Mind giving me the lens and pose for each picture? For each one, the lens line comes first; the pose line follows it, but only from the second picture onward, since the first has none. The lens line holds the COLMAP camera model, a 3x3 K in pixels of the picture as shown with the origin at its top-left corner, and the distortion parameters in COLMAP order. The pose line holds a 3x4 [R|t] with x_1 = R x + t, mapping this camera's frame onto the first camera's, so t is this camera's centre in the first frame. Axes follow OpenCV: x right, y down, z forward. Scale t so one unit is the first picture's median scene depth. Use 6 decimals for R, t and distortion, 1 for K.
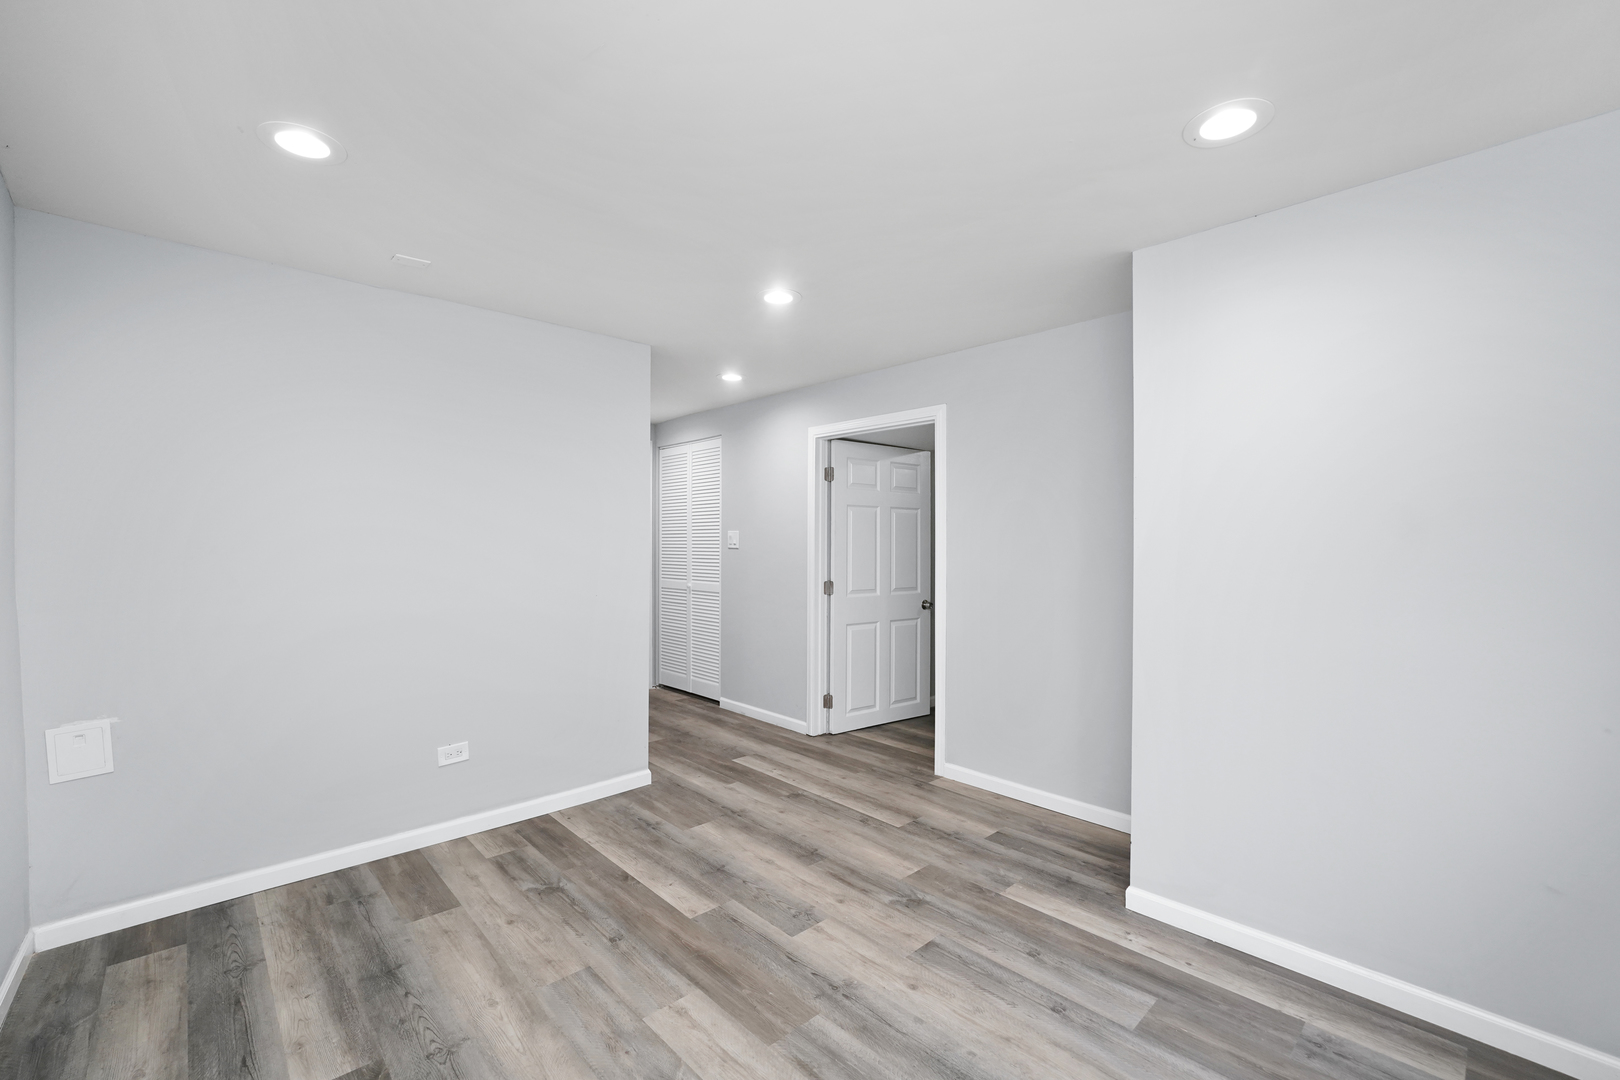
lens RADIAL K [[677.6, 0, 802.2], [0, 677.6, 540.3], [0, 0, 1]] dist [-0.018086, 0.001480]
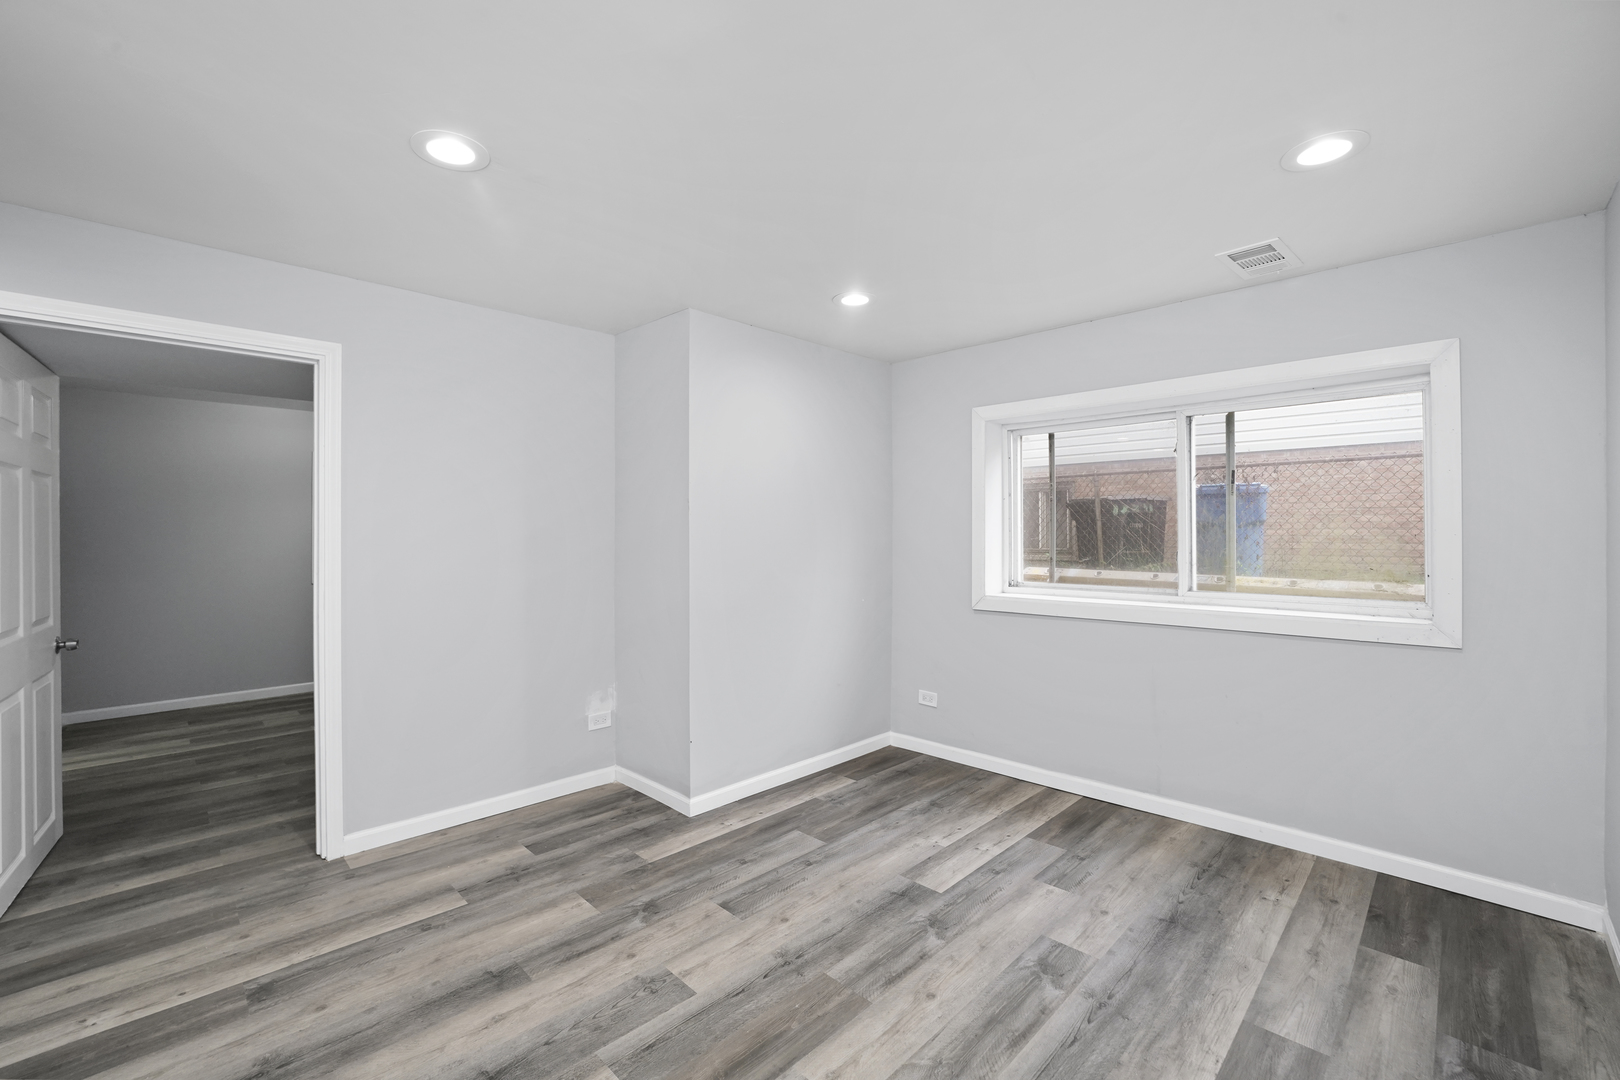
lens RADIAL K [[677.6, 0, 779.3], [0, 677.6, 532.9], [0, 0, 1]] dist [-0.018086, 0.001480]
pose [[-0.017151, -0.000612, 0.999853, -0.867715], [-0.001839, 0.999998, 0.000580, -0.000681], [-0.999851, -0.001828, -0.017152, 0.902292]]
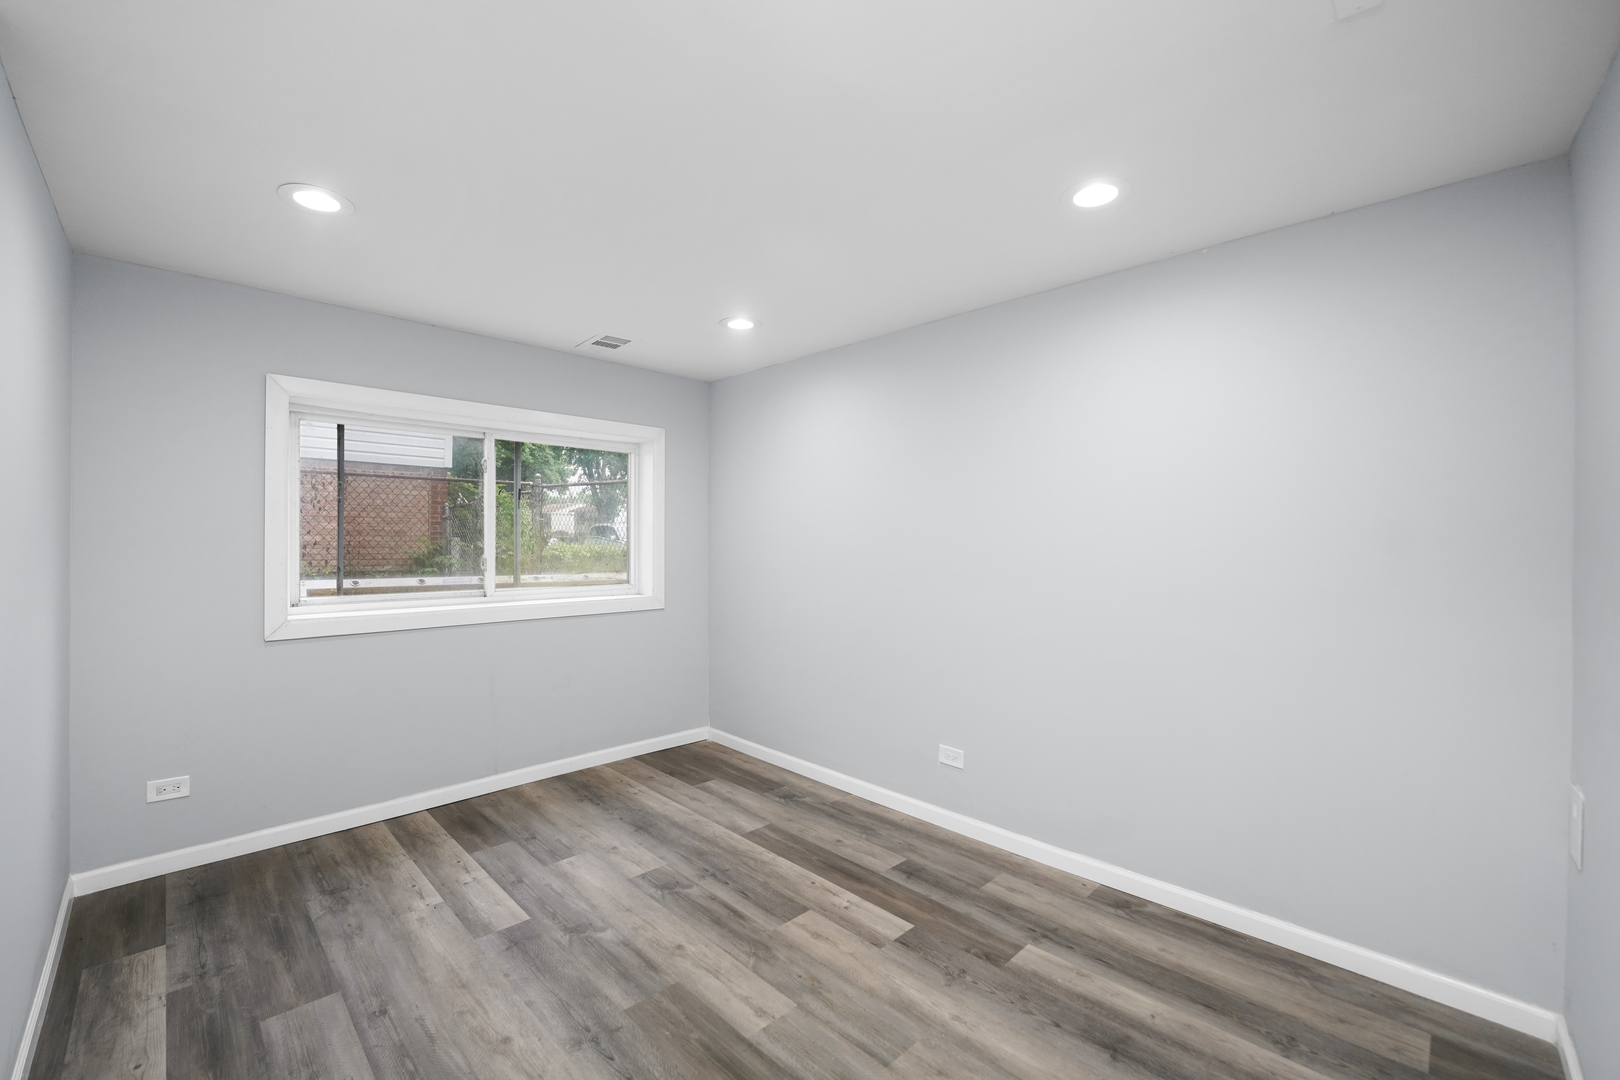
lens RADIAL K [[677.6, 0, 812.0], [0, 677.6, 542.8], [0, 0, 1]] dist [-0.018086, 0.001480]
pose [[-0.999234, -0.007444, -0.038424, -0.176457], [-0.007385, 0.999971, -0.001681, 0.002658], [0.038435, -0.001396, -0.999260, 1.666520]]
